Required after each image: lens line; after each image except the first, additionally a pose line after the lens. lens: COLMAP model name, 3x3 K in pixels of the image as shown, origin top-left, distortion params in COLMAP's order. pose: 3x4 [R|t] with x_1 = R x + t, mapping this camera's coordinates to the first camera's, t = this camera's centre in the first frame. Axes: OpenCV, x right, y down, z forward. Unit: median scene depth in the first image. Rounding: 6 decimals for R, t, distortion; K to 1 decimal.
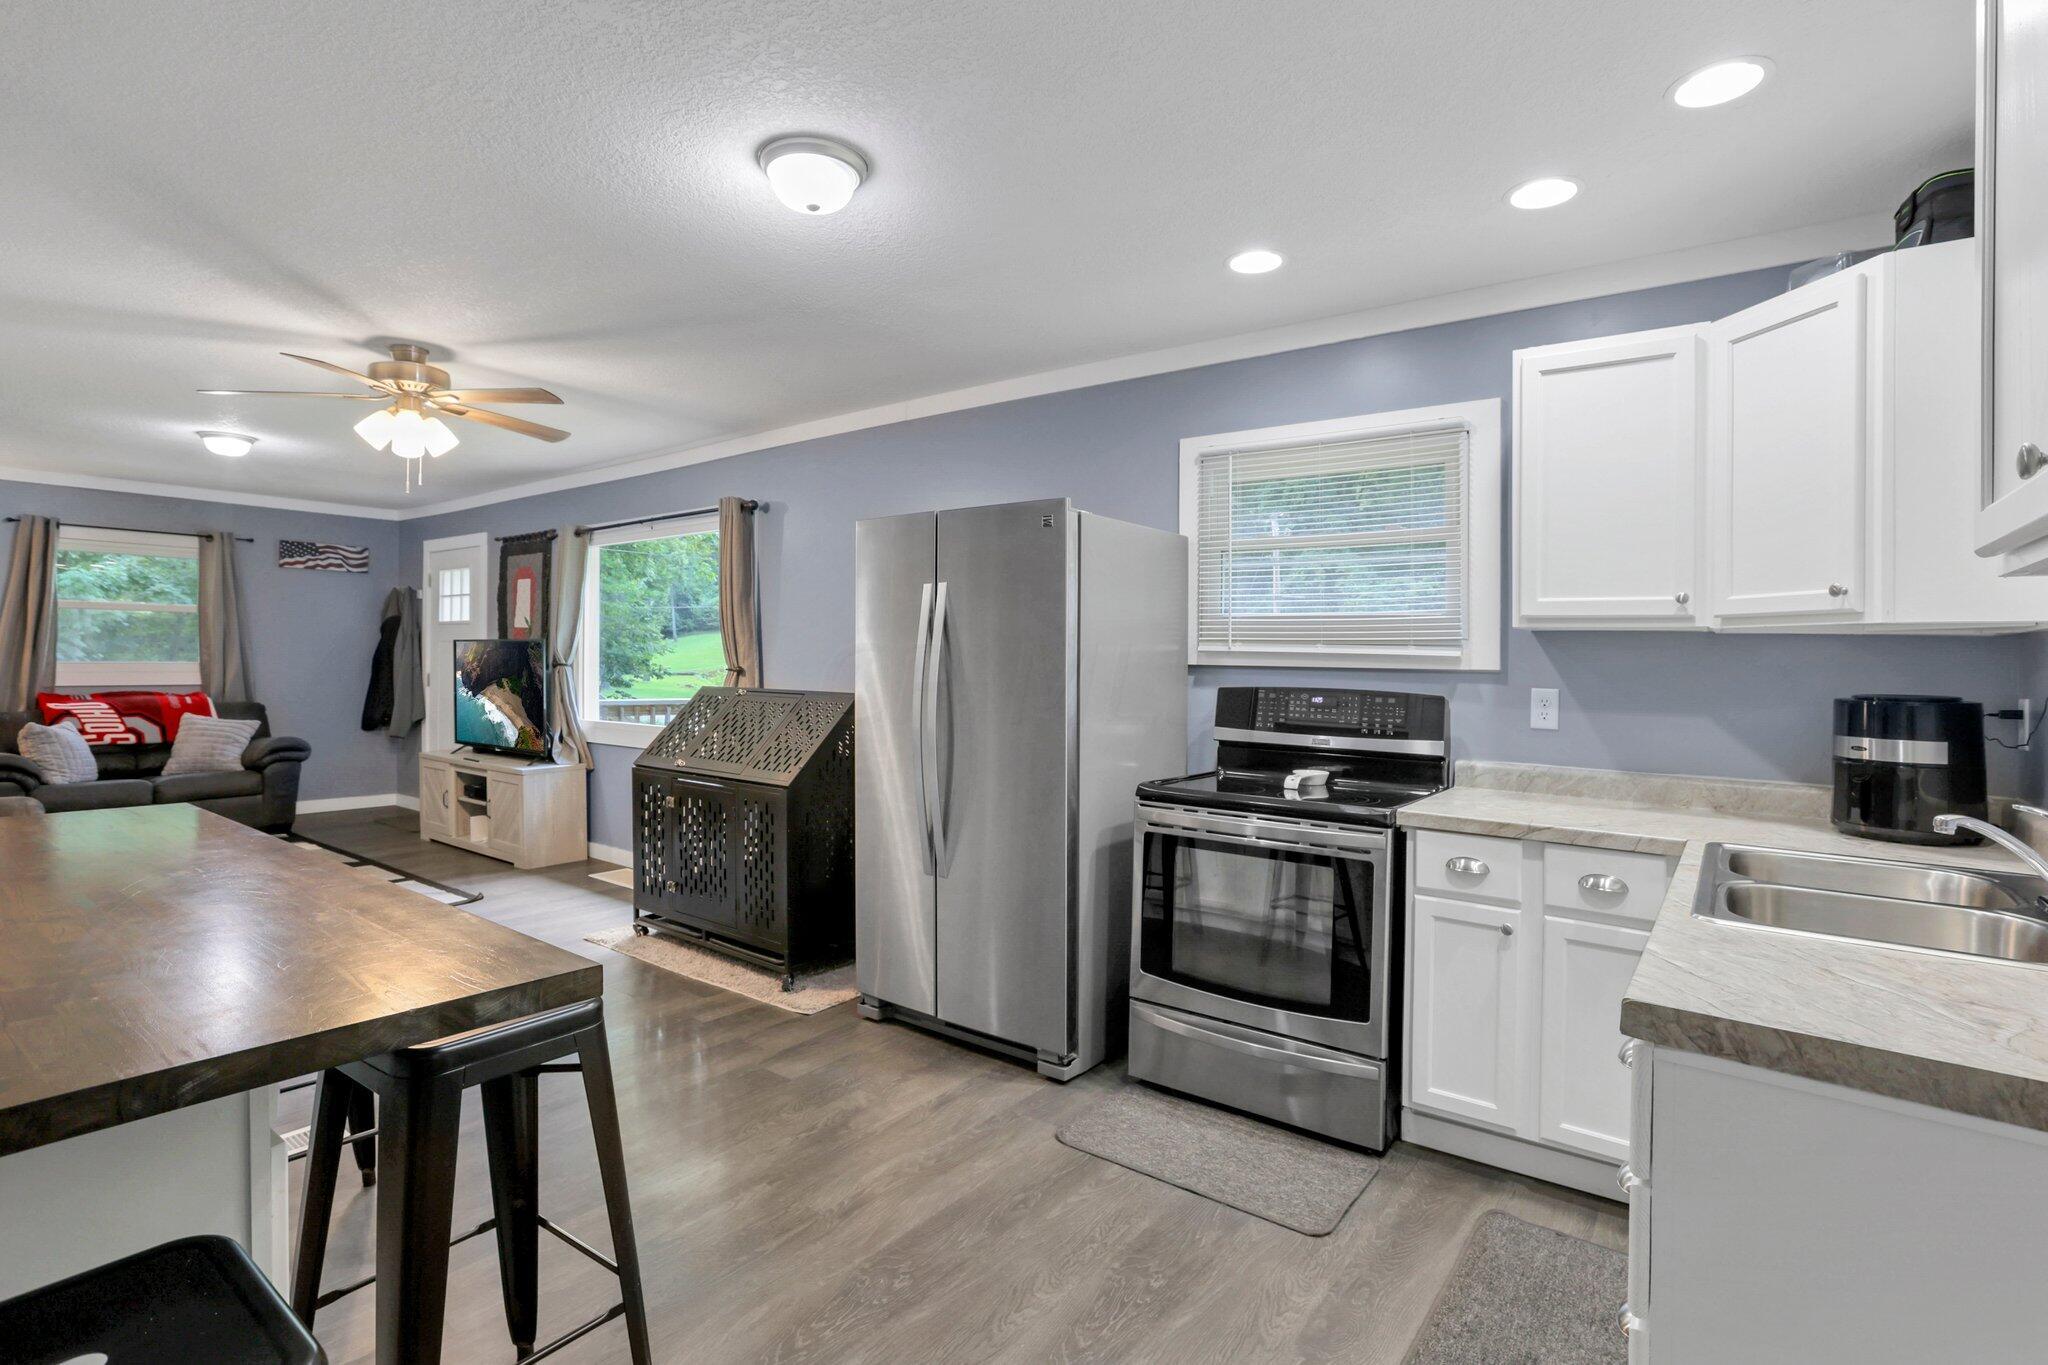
lens RADIAL K [[942.2, 0, 1029.6], [0, 942.2, 682.8], [0, 0, 1]] dist [-0.039505, 0.007764]
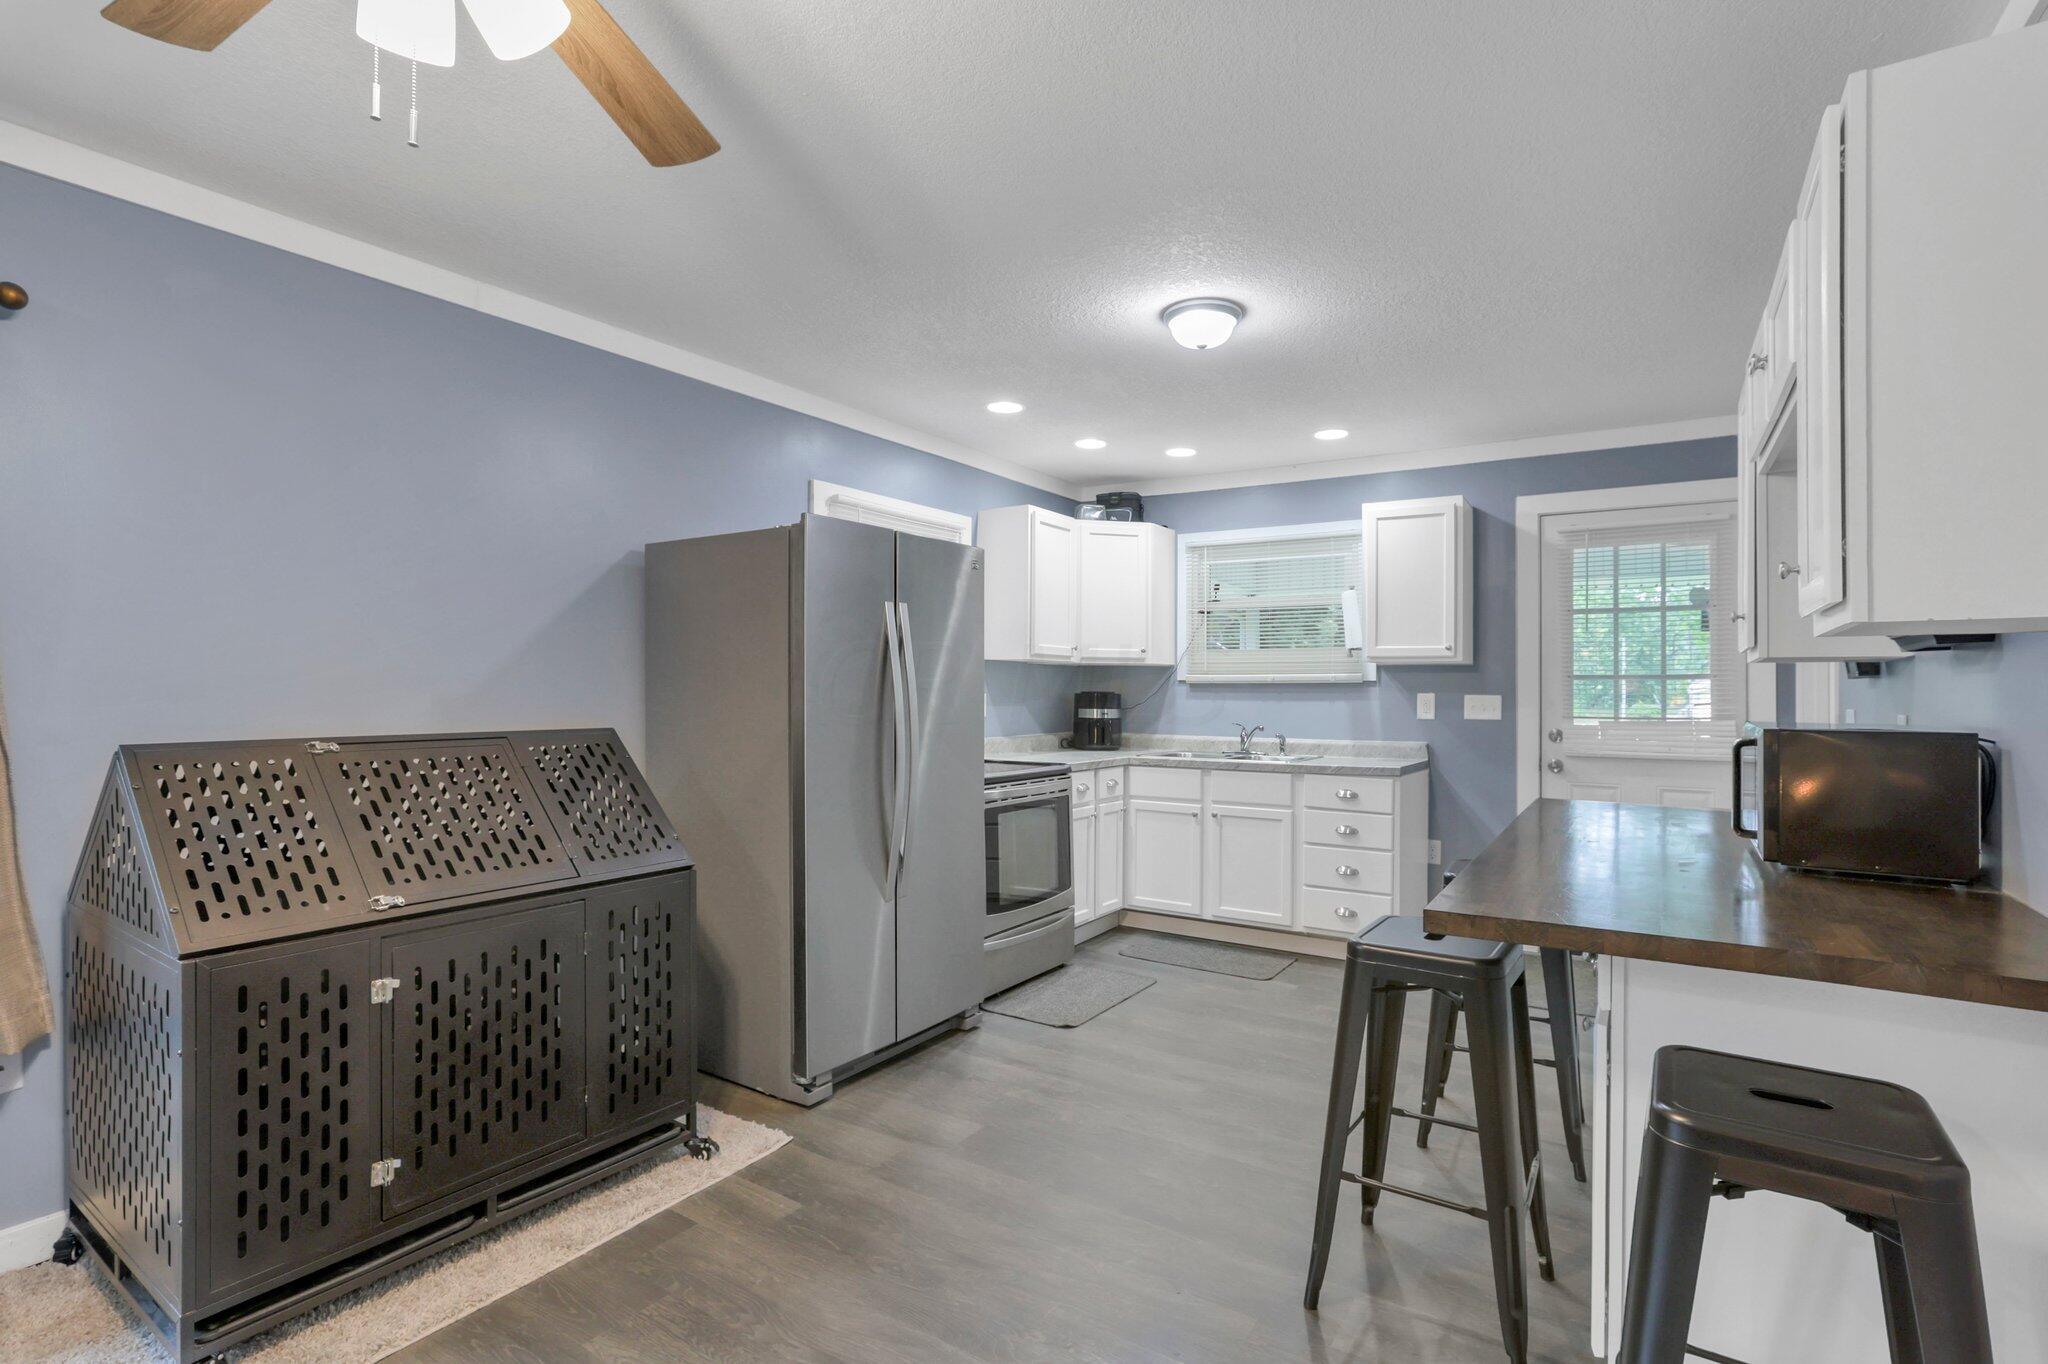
lens RADIAL K [[965.3, 0, 1019.3], [0, 965.3, 688.9], [0, 0, 1]] dist [-0.050040, 0.002619]
pose [[-0.044678, -0.014873, 0.998891, -0.984255], [0.021782, 0.999637, 0.015859, -0.024804], [-0.998764, 0.022466, -0.044338, 0.805542]]
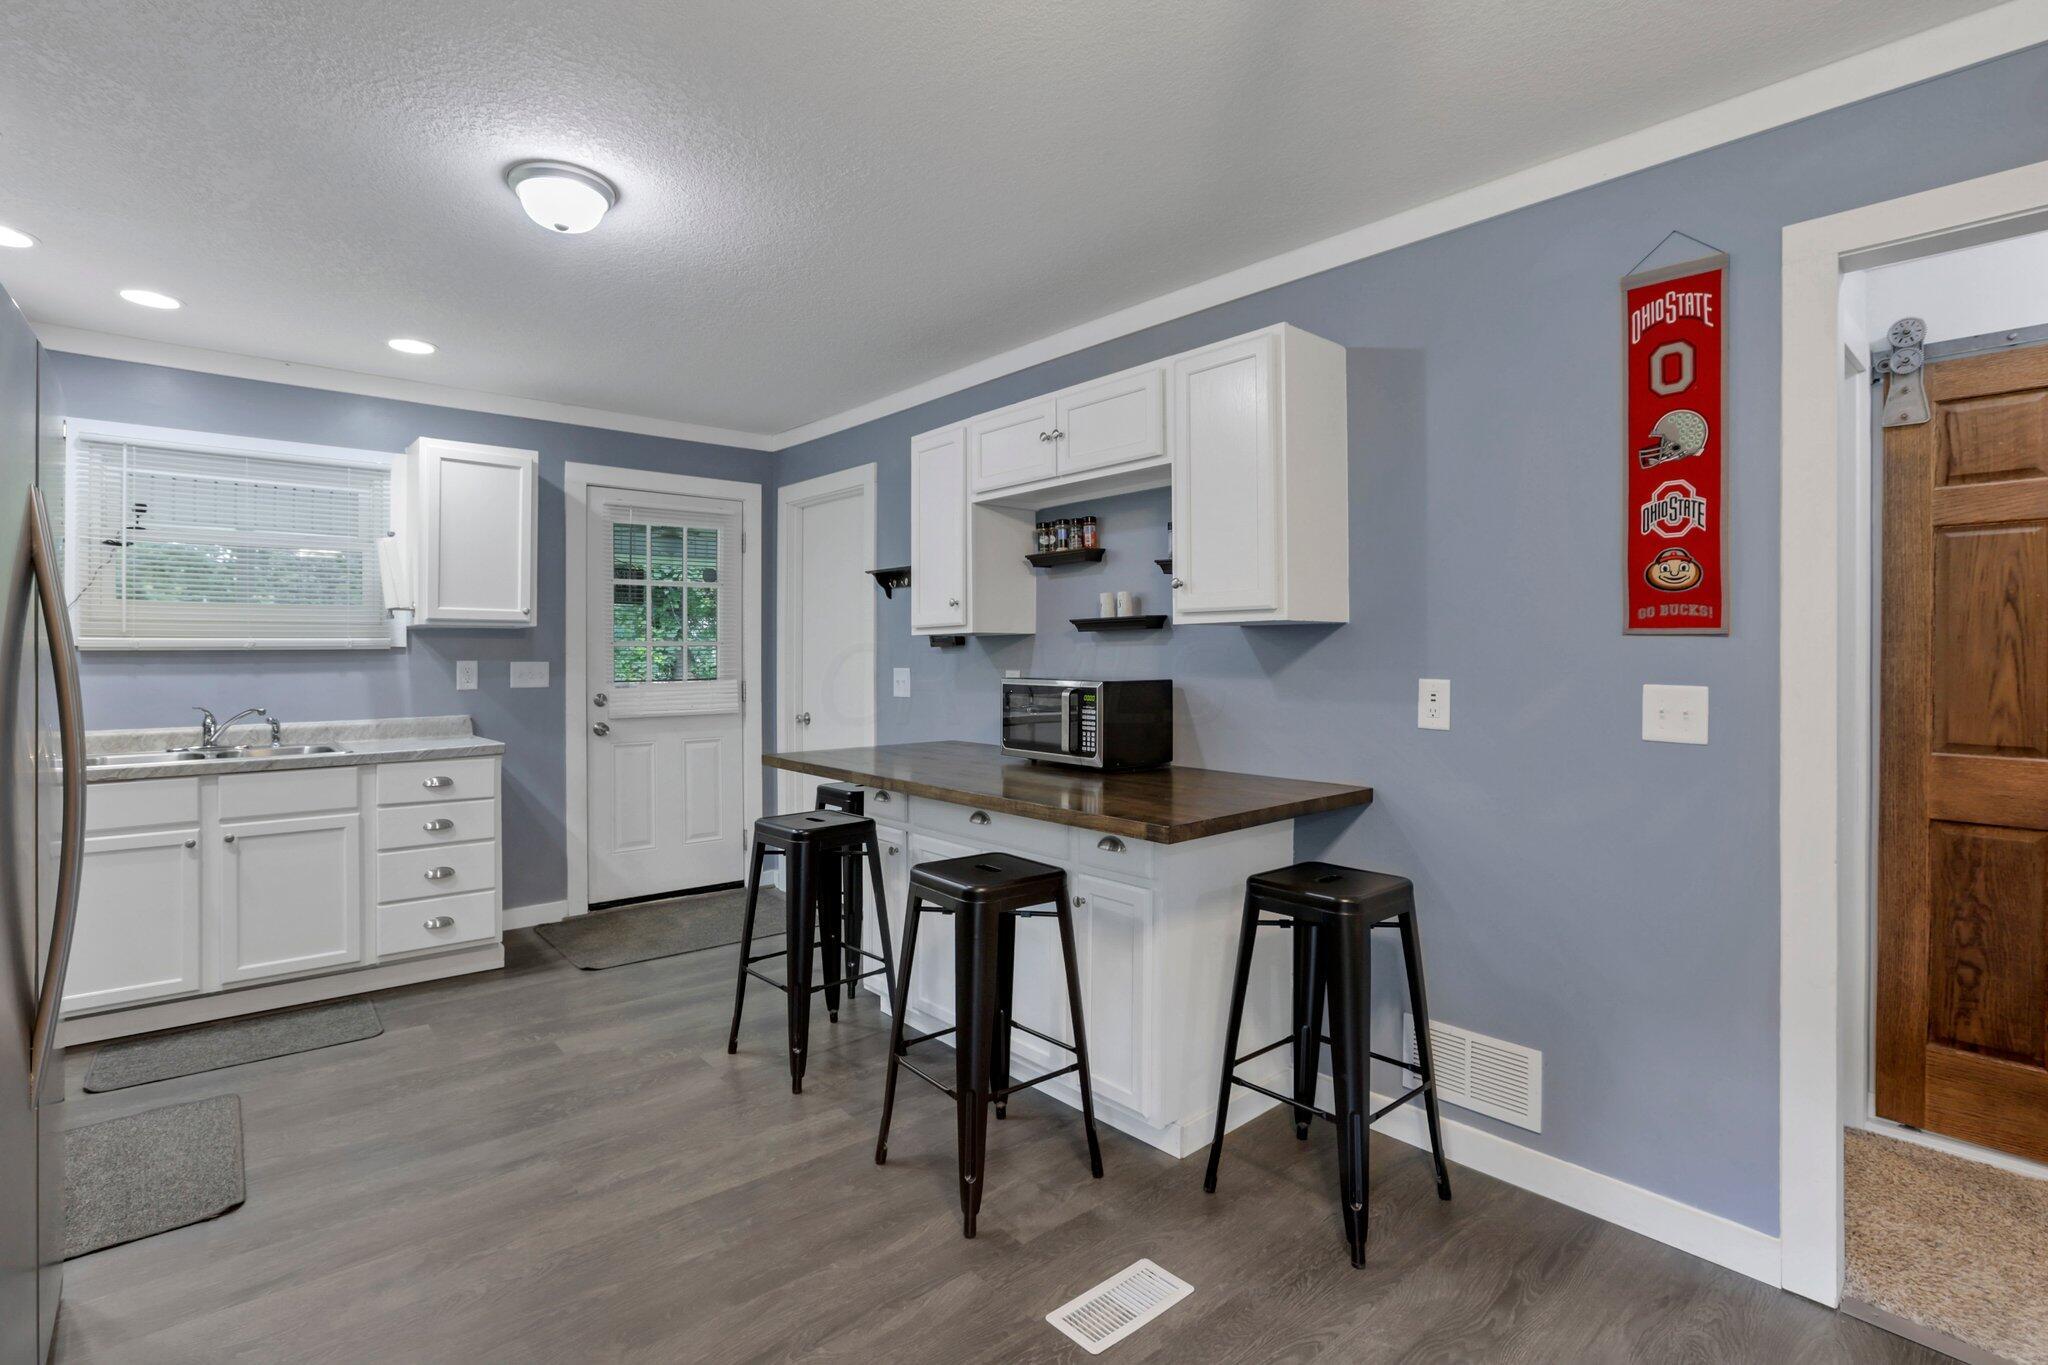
lens RADIAL K [[942.2, 0, 1021.5], [0, 942.2, 660.7], [0, 0, 1]] dist [-0.039505, 0.007764]
pose [[-0.973775, -0.012093, 0.227192, -0.608716], [-0.003671, 0.999291, 0.037457, -0.031775], [-0.227484, 0.035641, -0.973129, 1.167606]]
